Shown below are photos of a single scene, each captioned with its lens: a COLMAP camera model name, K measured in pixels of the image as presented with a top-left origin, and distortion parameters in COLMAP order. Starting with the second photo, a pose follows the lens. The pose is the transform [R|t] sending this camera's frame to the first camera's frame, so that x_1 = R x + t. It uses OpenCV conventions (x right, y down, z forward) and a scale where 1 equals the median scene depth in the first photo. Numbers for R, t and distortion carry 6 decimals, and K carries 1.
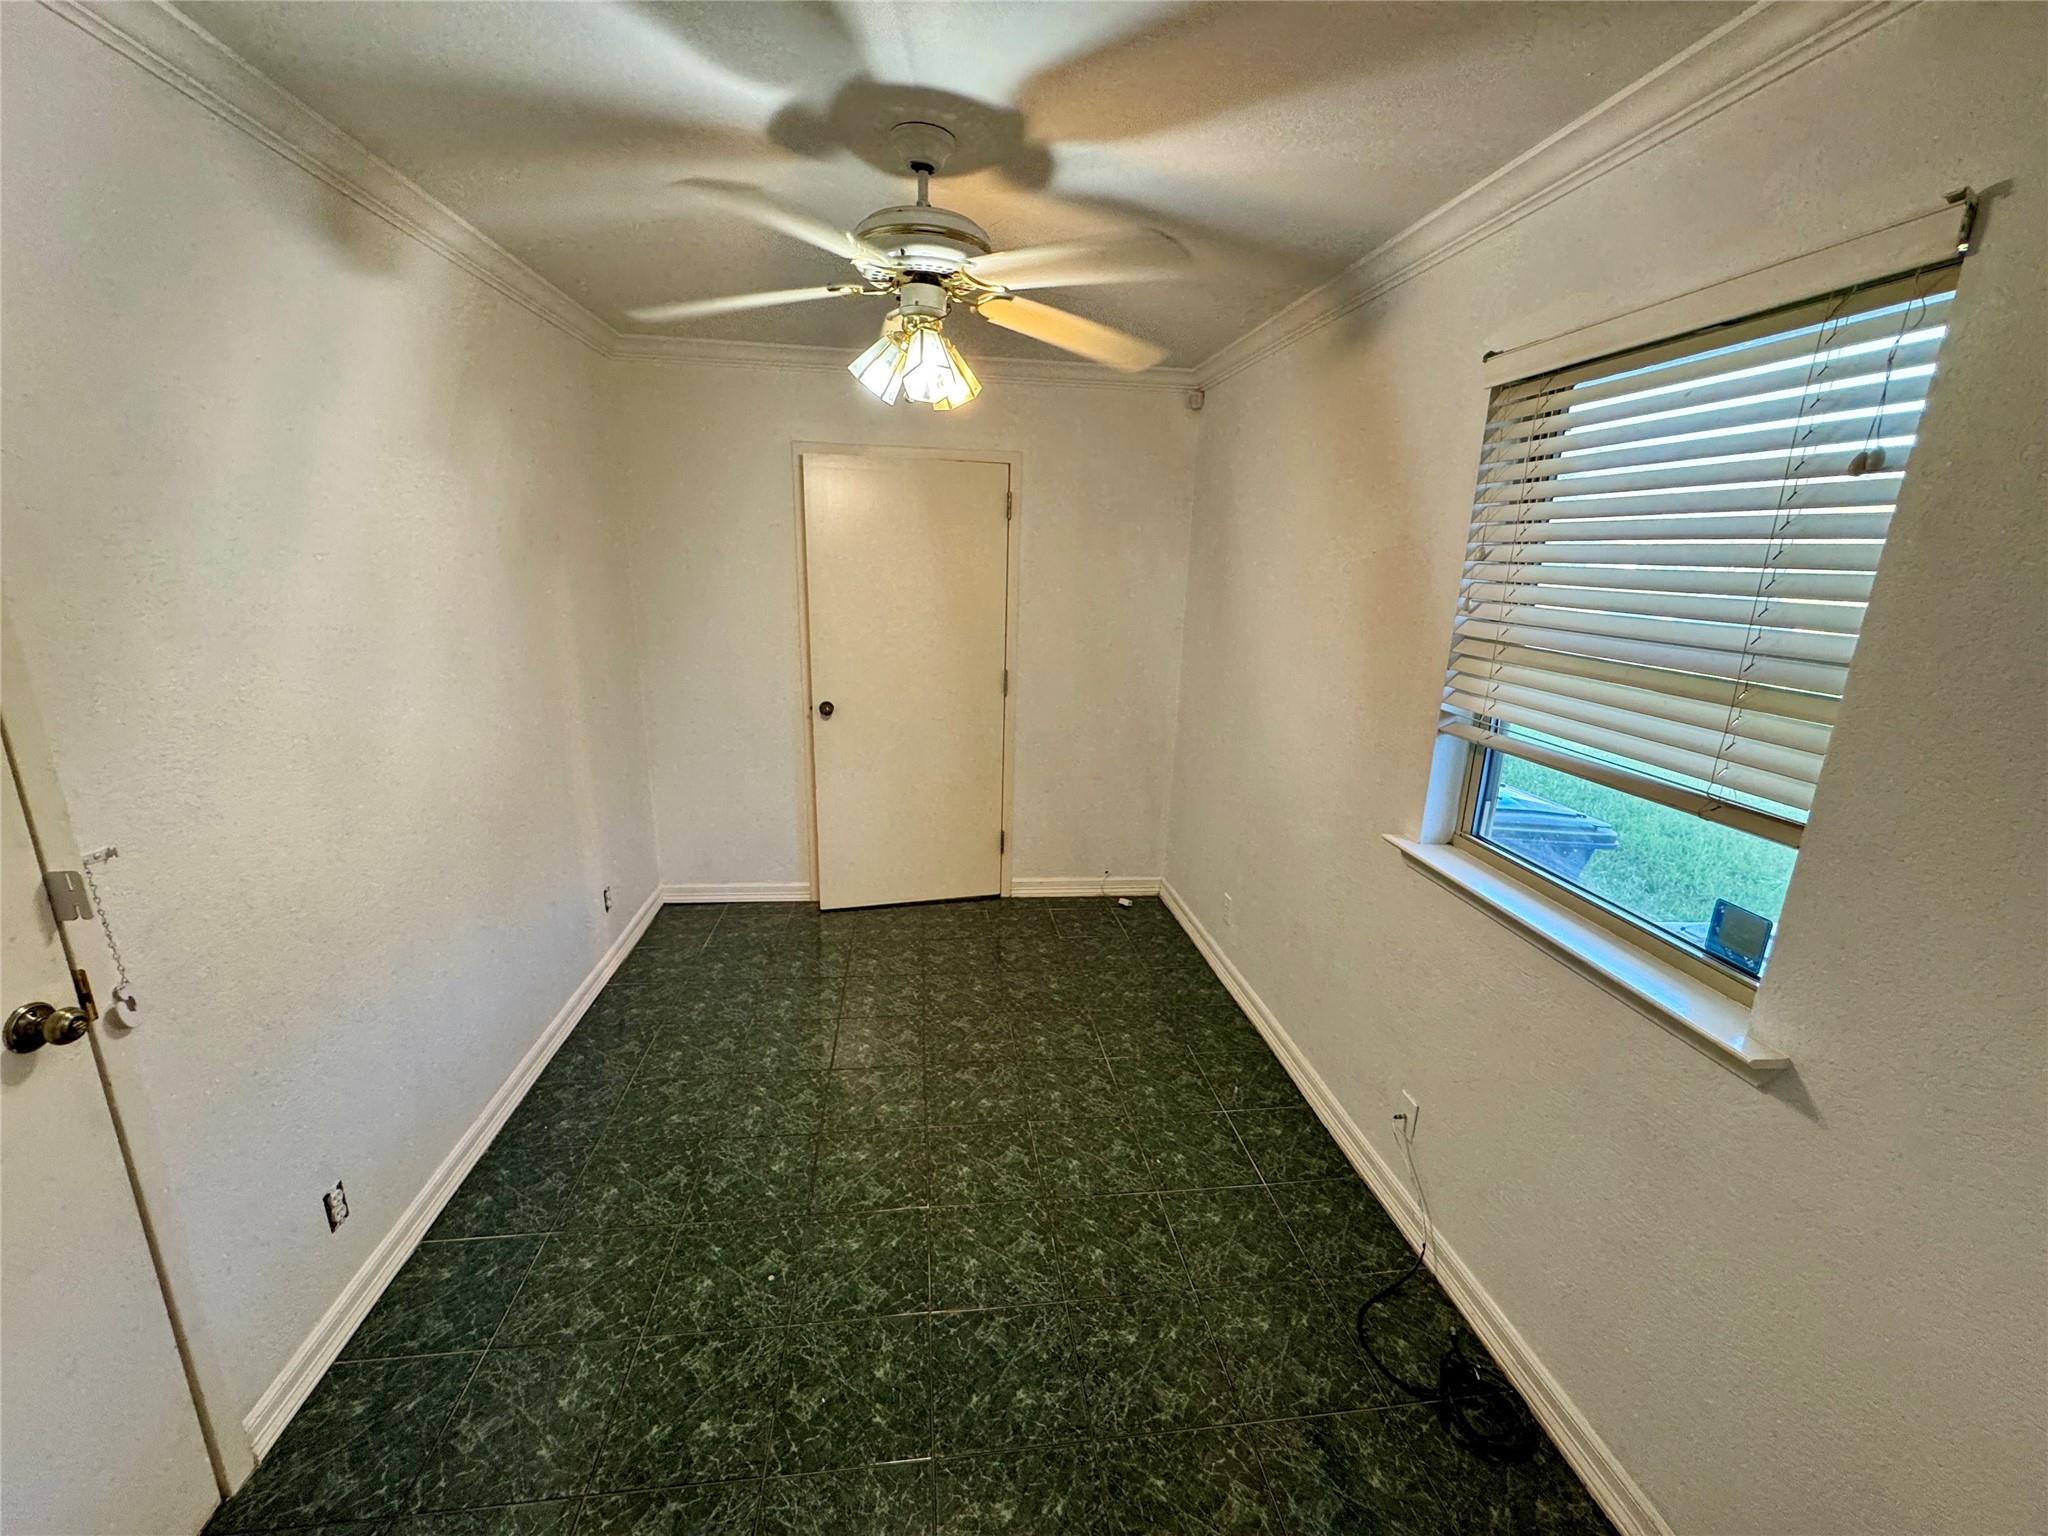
lens RADIAL K [[815.0, 0, 1024.4], [0, 815.0, 765.7], [0, 0, 1]] dist [-0.002286, 0.000183]
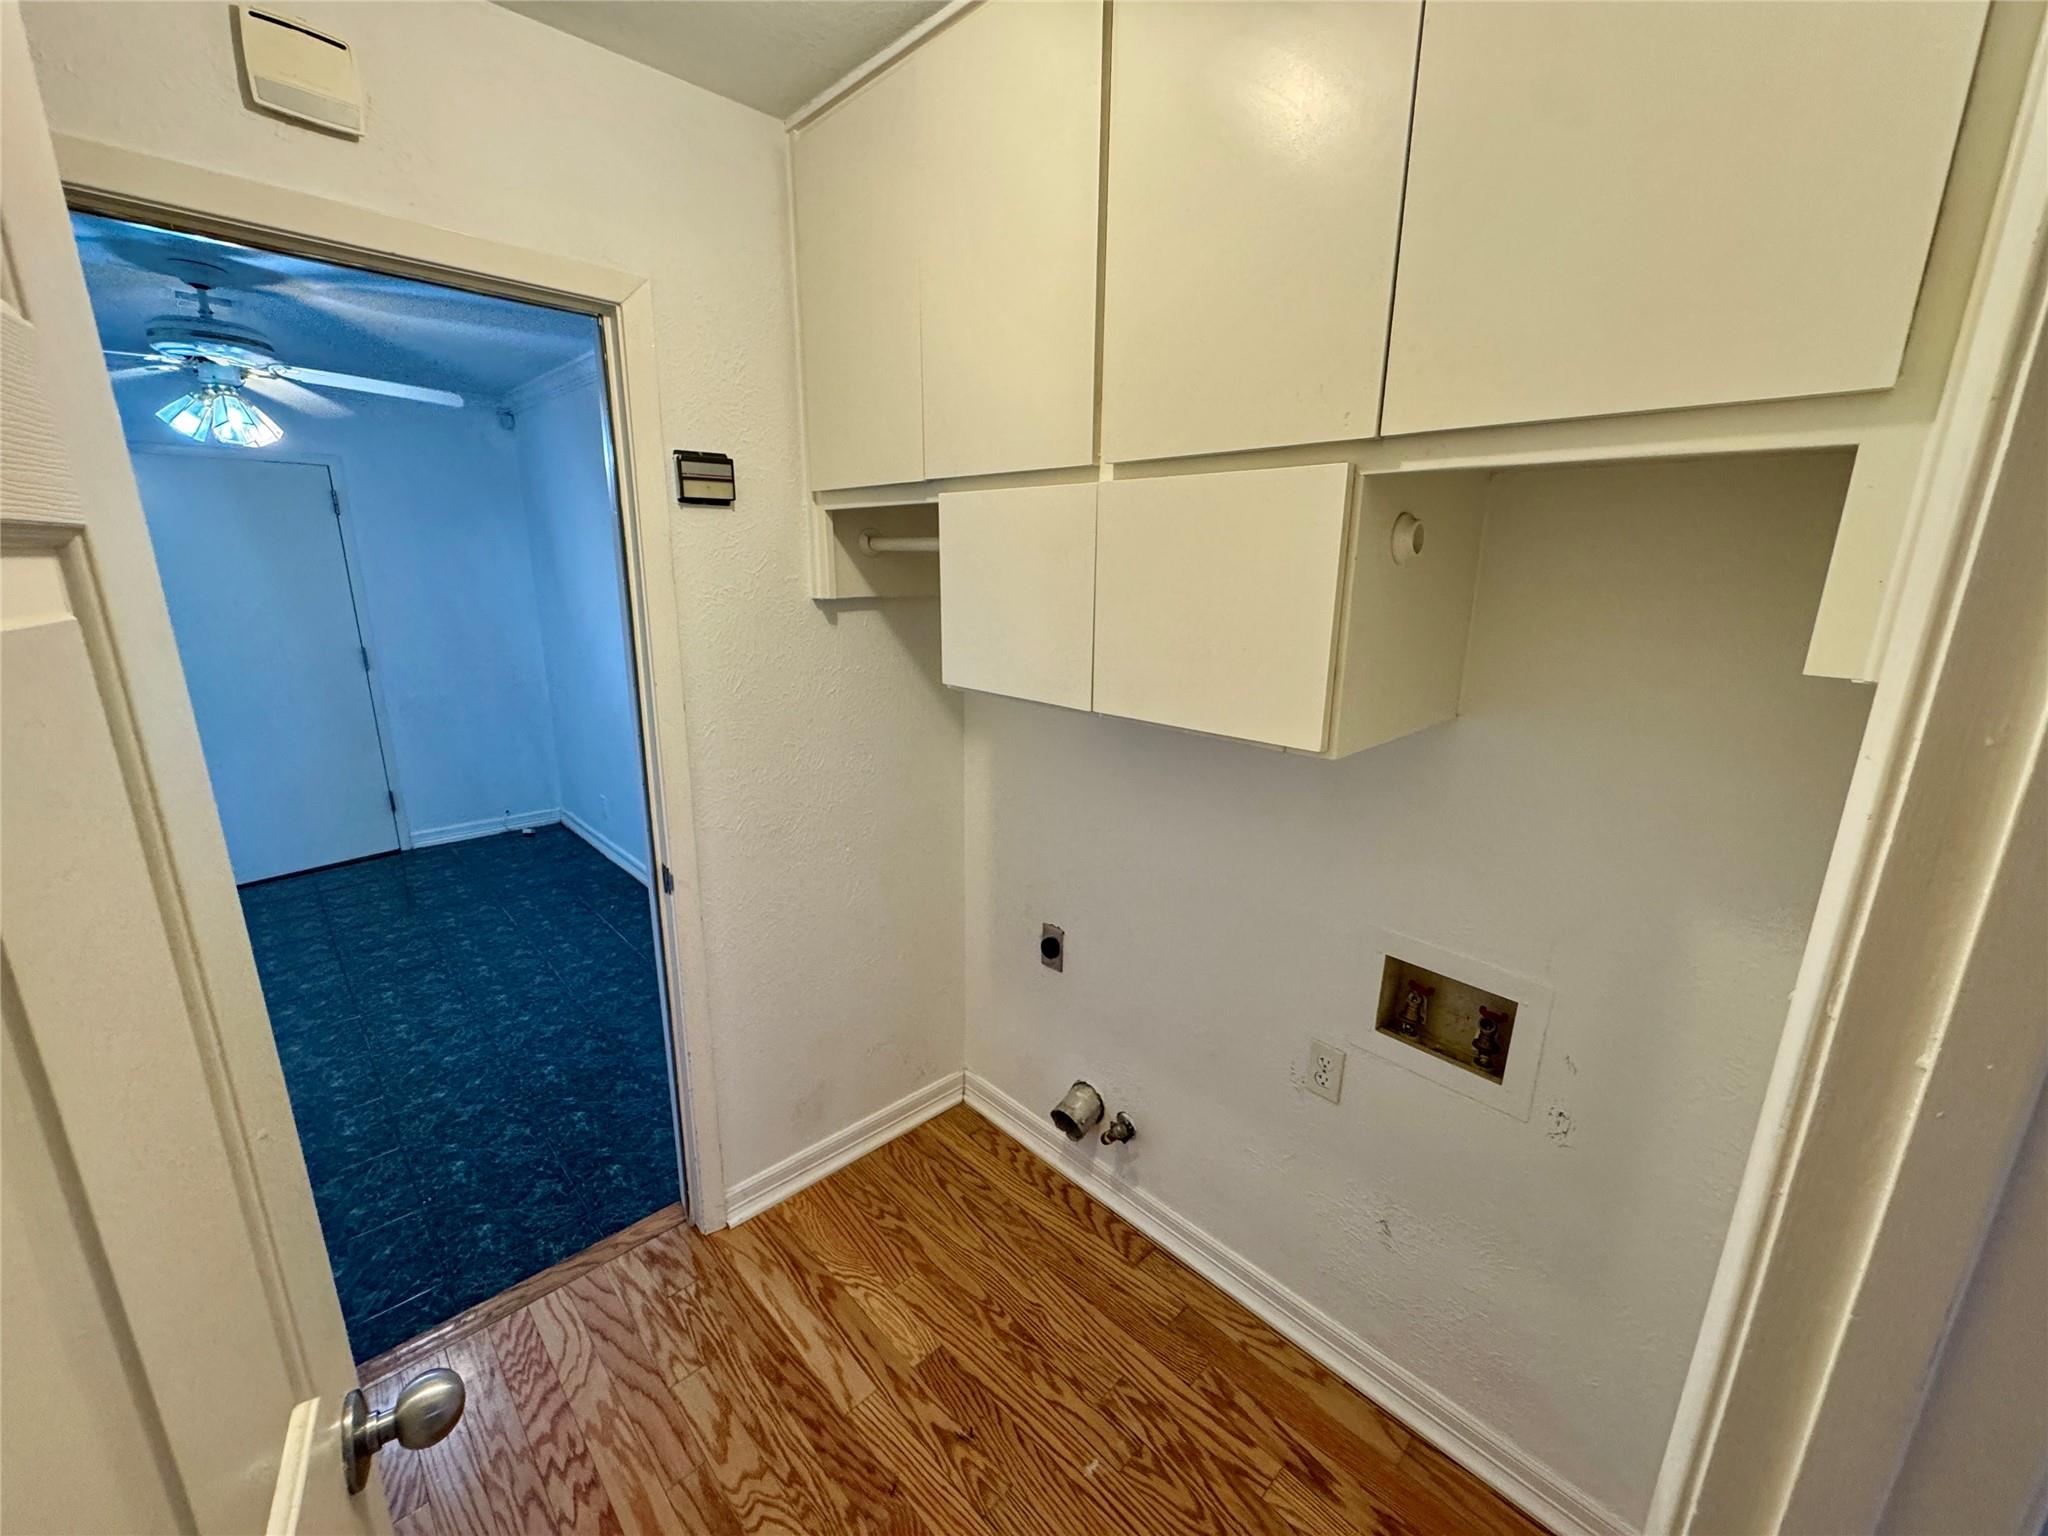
lens RADIAL K [[815.0, 0, 1018.7], [0, 815.0, 764.0], [0, 0, 1]] dist [-0.002286, 0.000183]
pose [[0.802974, -0.168506, 0.571698, 0.037737], [0.161388, 0.984839, 0.063602, 0.123543], [-0.573749, 0.041194, 0.817995, -0.468204]]
